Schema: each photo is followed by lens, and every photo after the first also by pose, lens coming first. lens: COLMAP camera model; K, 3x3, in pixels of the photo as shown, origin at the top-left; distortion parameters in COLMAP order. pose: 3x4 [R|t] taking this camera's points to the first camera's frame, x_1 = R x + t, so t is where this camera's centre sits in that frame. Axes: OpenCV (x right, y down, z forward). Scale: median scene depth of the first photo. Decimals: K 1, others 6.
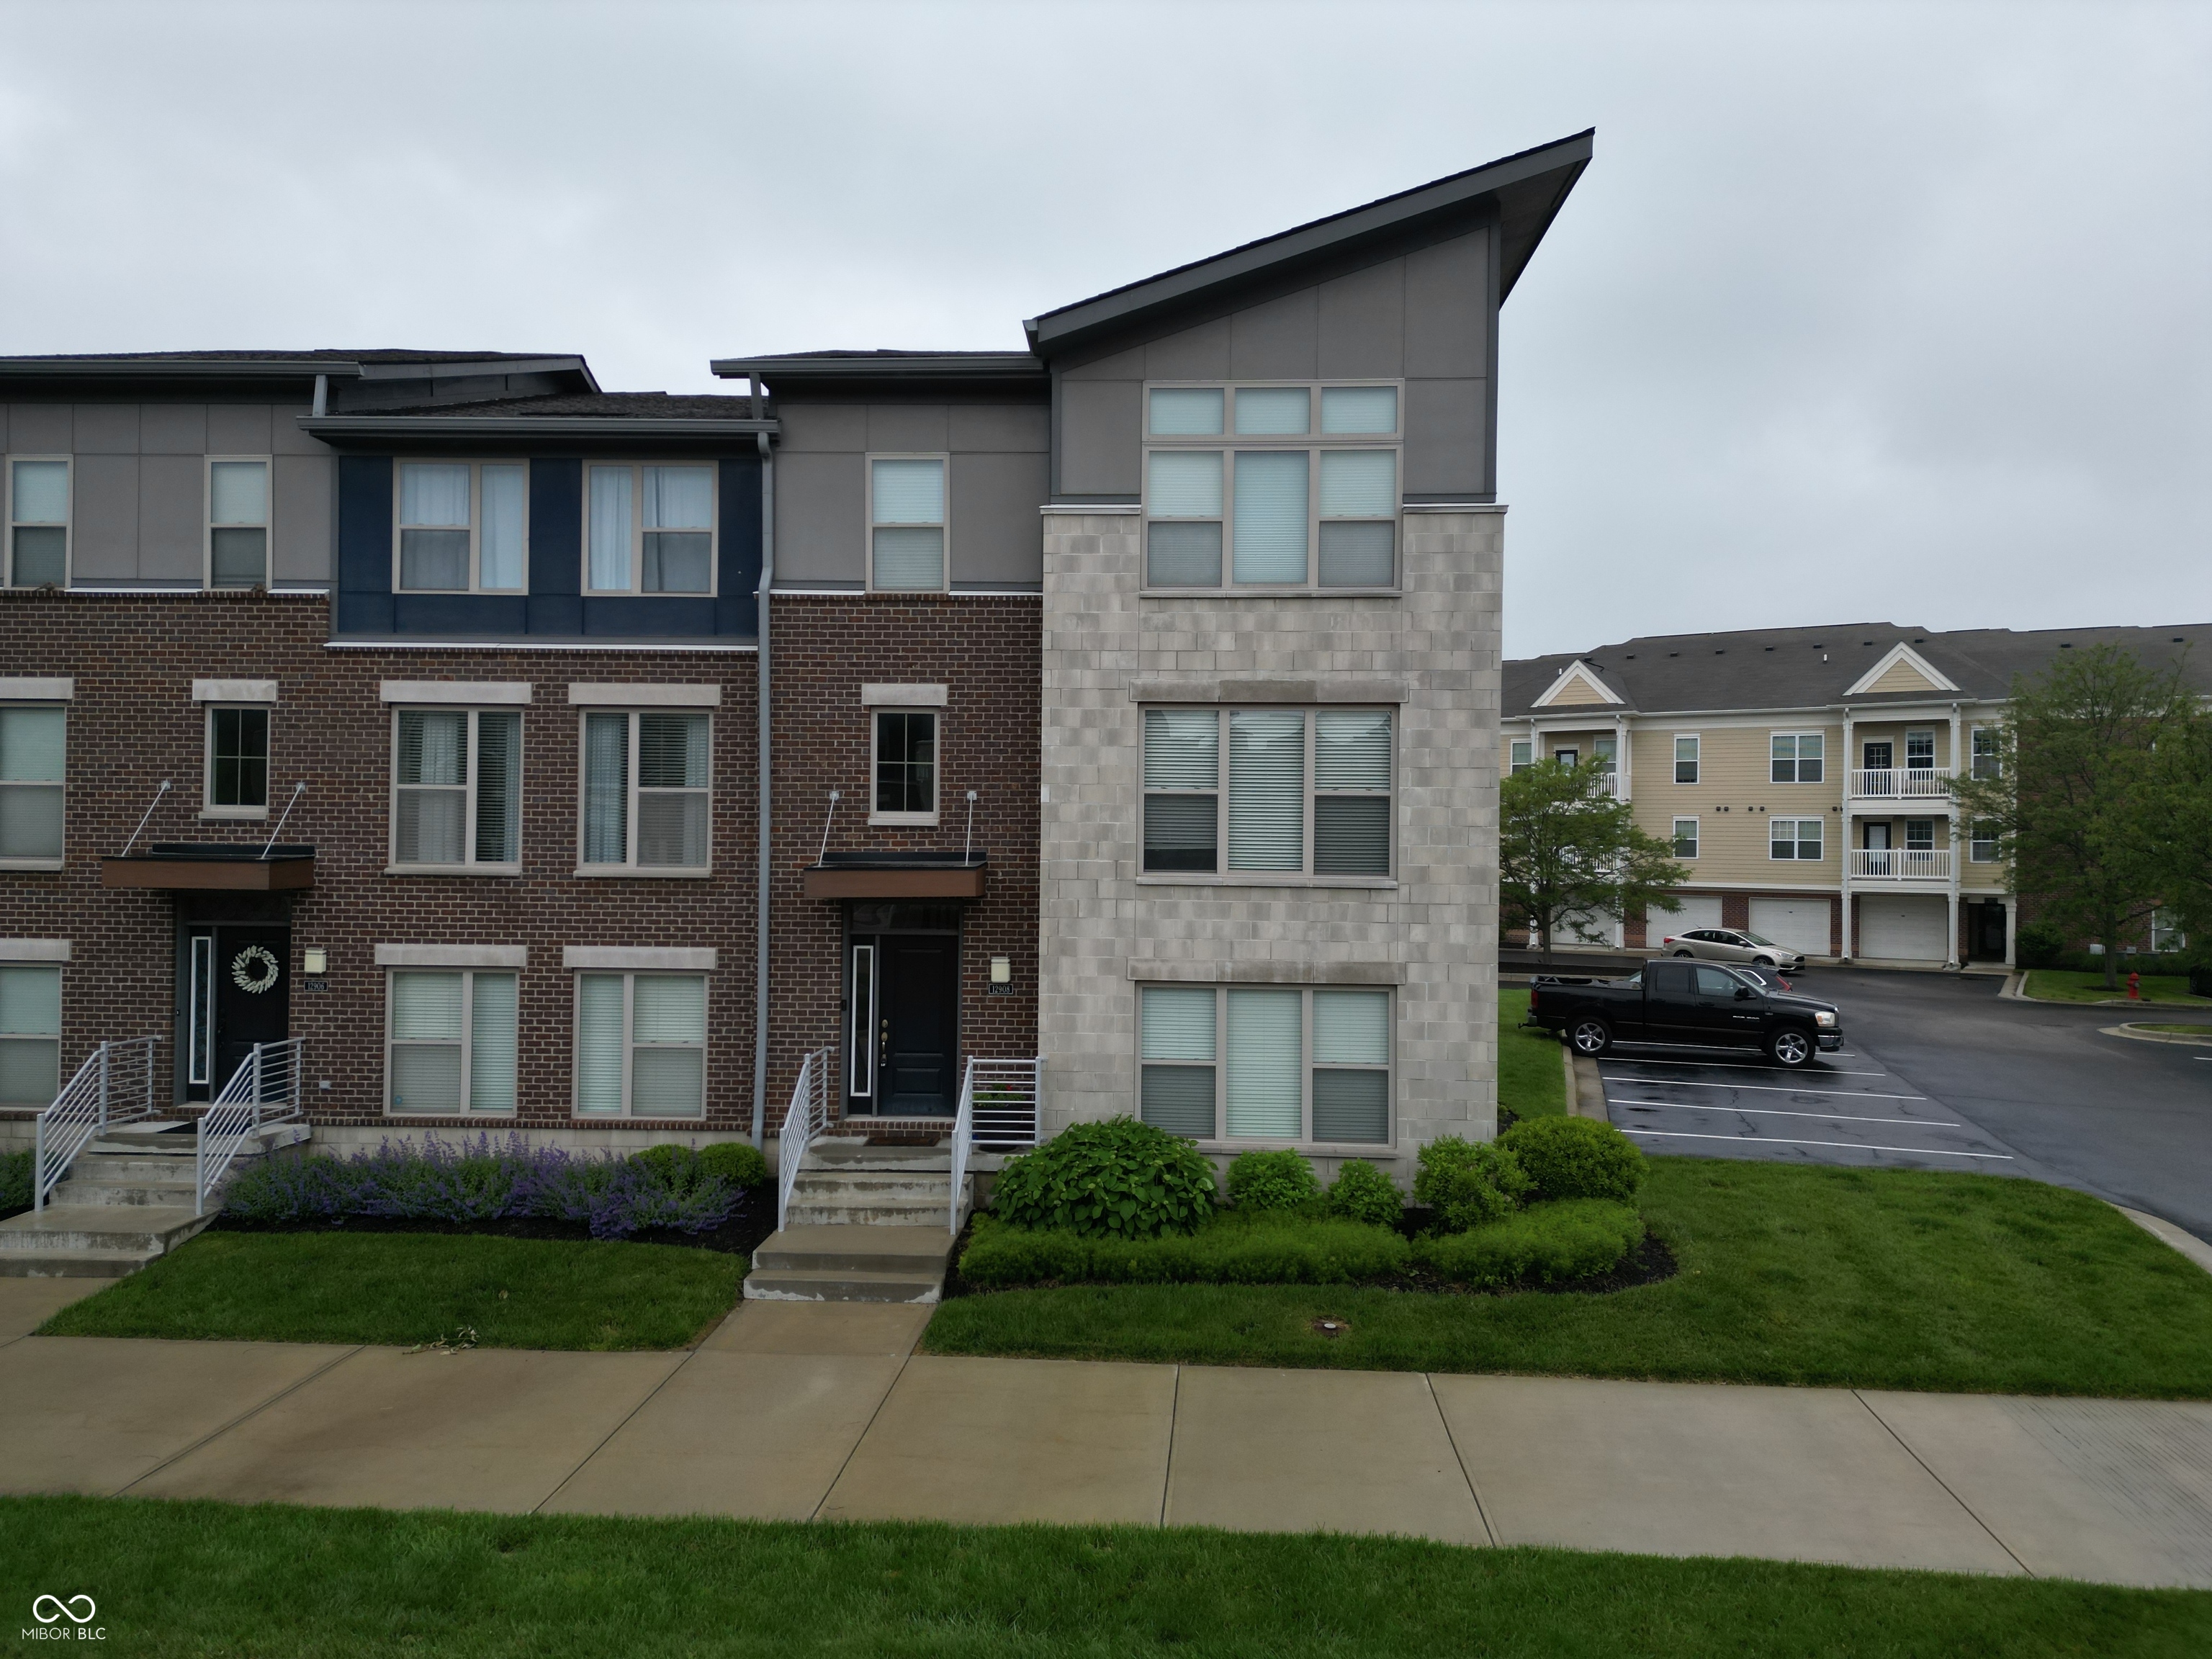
lens RADIAL K [[1533.0, 0, 1105.4], [0, 1533.0, 841.6], [0, 0, 1]] dist [0.108184, -0.125058]
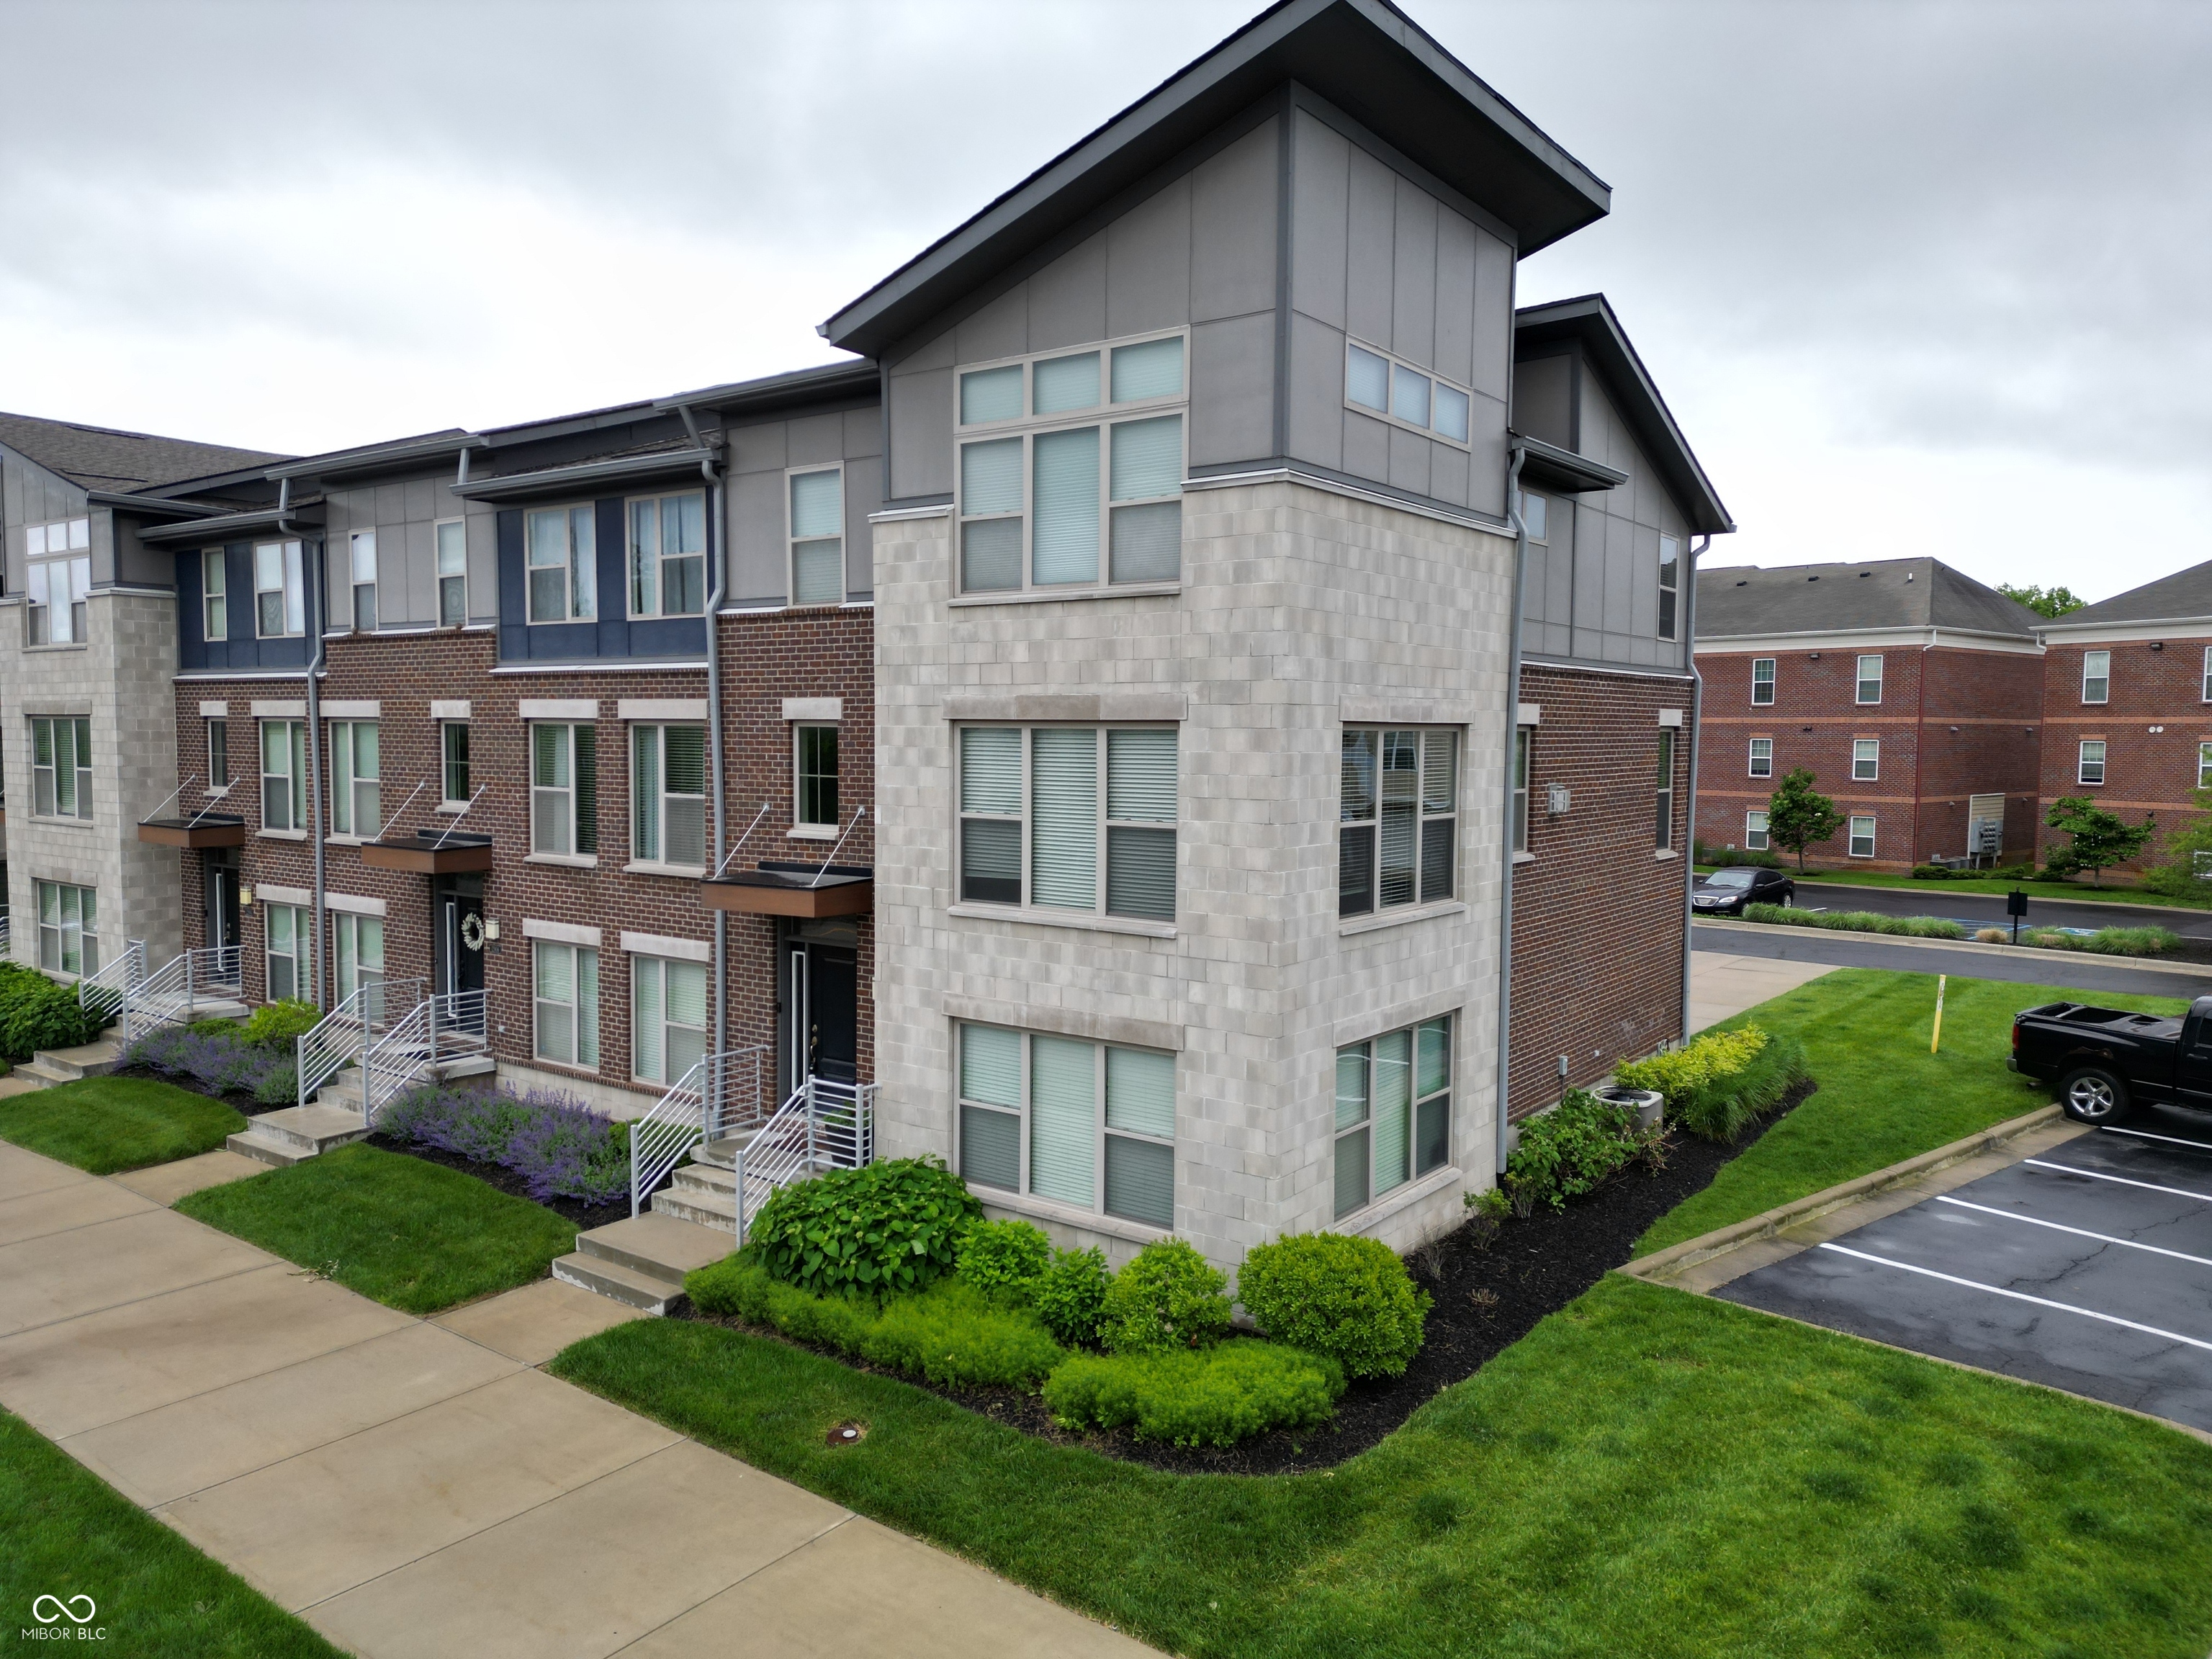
lens RADIAL K [[1533.0, 0, 1105.4], [0, 1533.0, 841.6], [0, 0, 1]] dist [0.108184, -0.125058]
pose [[0.833877, 0.034782, -0.550854, 0.617077], [0.002045, 0.997811, 0.066099, -0.078601], [0.551947, -0.056245, 0.831980, 0.272434]]
